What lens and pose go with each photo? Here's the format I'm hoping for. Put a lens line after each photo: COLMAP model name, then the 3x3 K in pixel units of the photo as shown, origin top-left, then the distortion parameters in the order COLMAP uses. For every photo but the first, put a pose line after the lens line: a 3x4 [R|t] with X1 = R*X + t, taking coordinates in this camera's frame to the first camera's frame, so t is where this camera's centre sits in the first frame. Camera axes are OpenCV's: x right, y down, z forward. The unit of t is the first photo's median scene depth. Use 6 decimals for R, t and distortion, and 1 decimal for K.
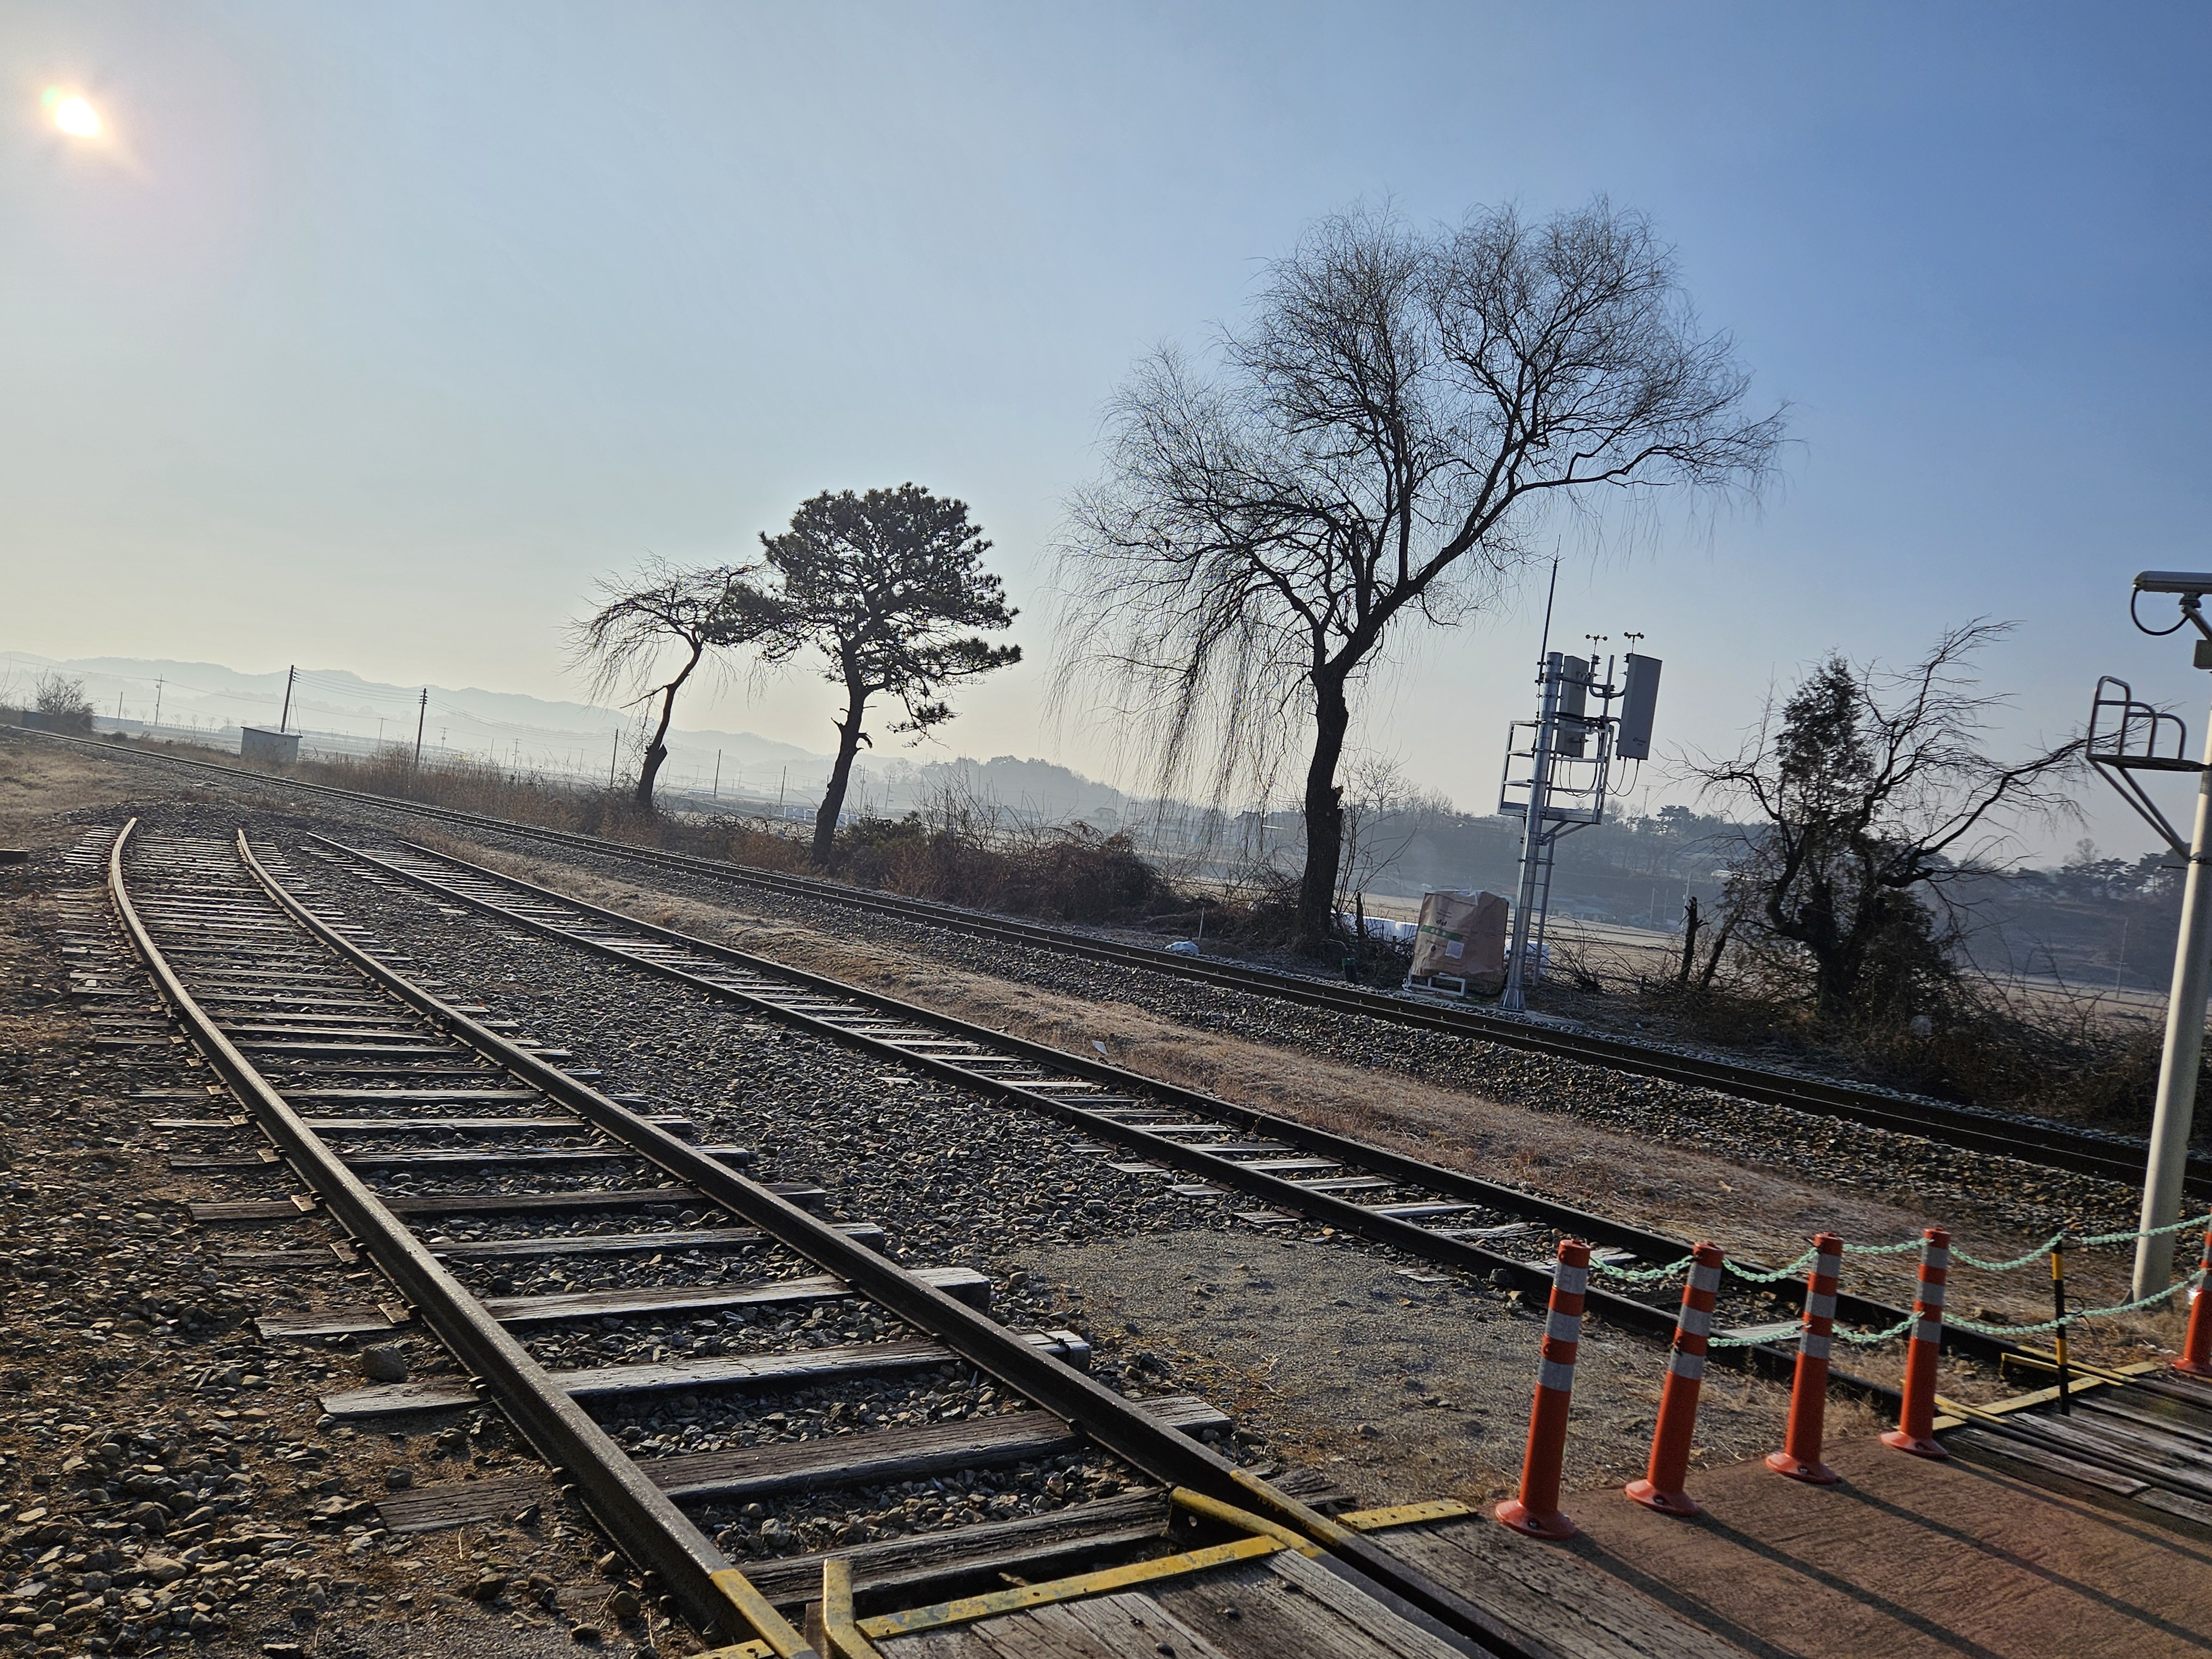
lens RADIAL K [[1602.9, 0, 1106.0], [0, 1602.9, 829.5], [0, 0, 1]] dist [0.093152, -0.096220]
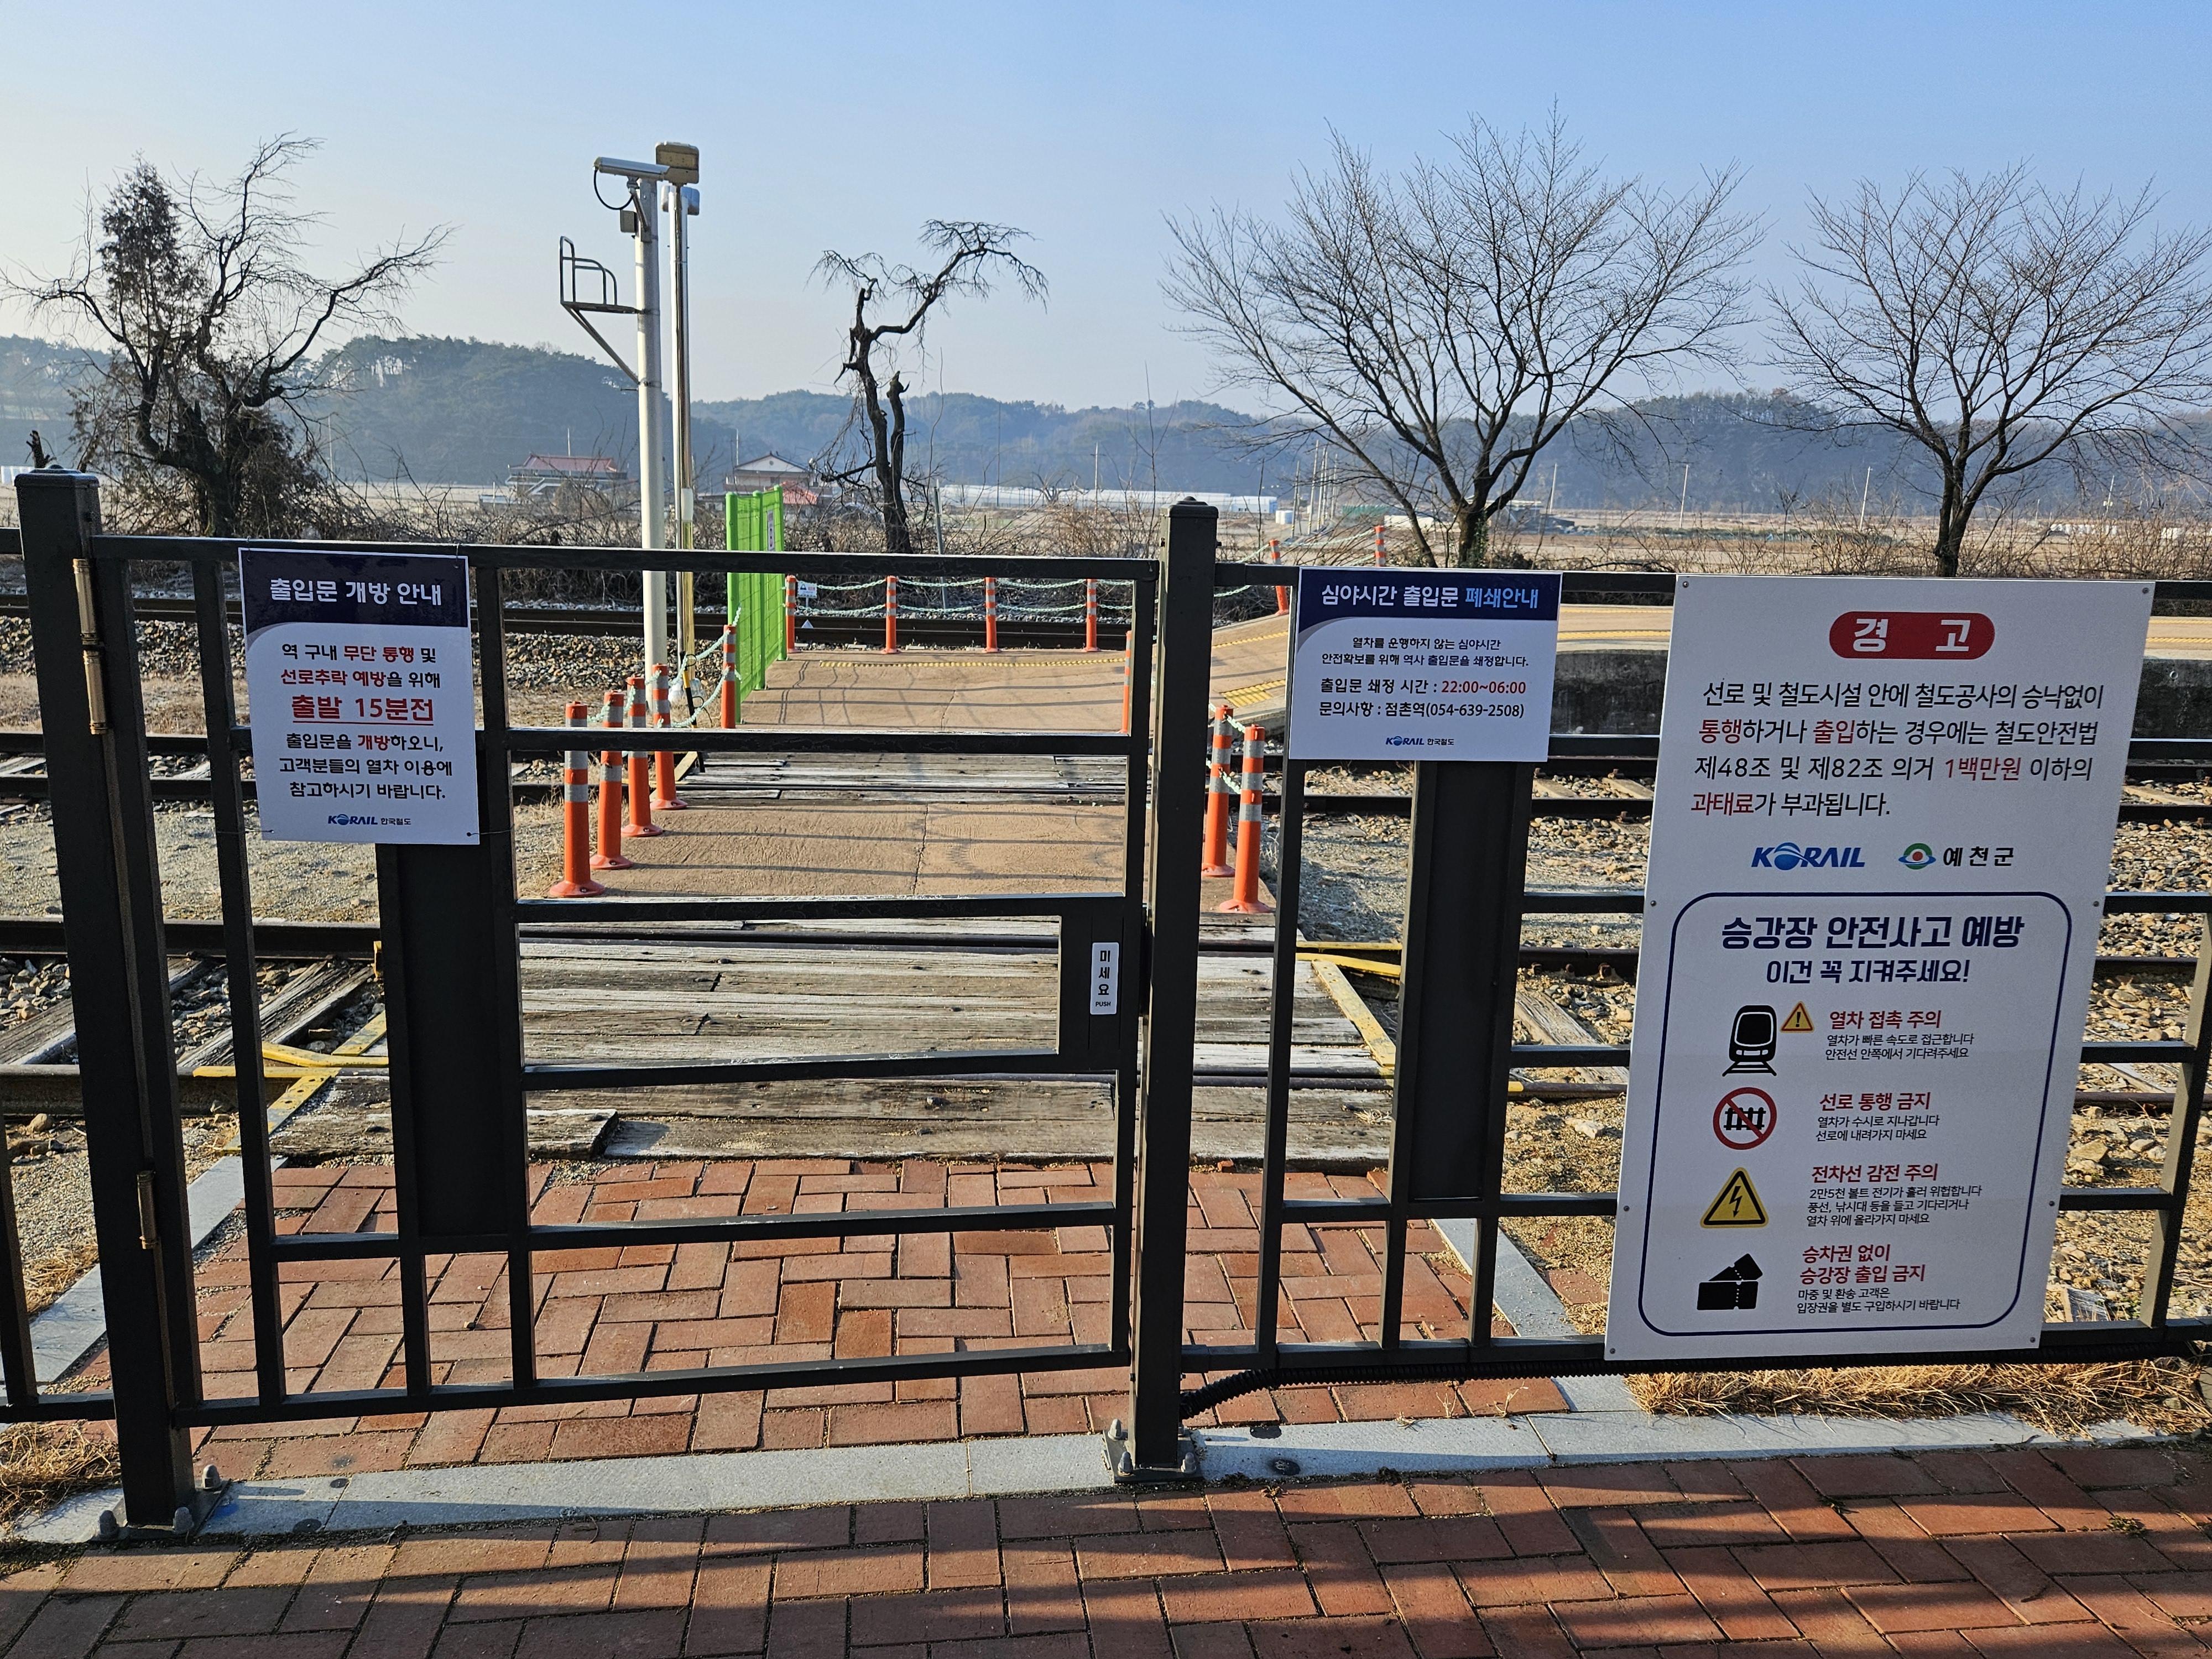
lens RADIAL K [[1602.9, 0, 1106.0], [0, 1602.9, 829.5], [0, 0, 1]] dist [0.093152, -0.096220]
pose [[0.530092, -0.277602, 0.801211, -0.138311], [0.029417, 0.950343, 0.309810, -0.015395], [-0.847430, -0.140658, 0.511936, -0.034546]]
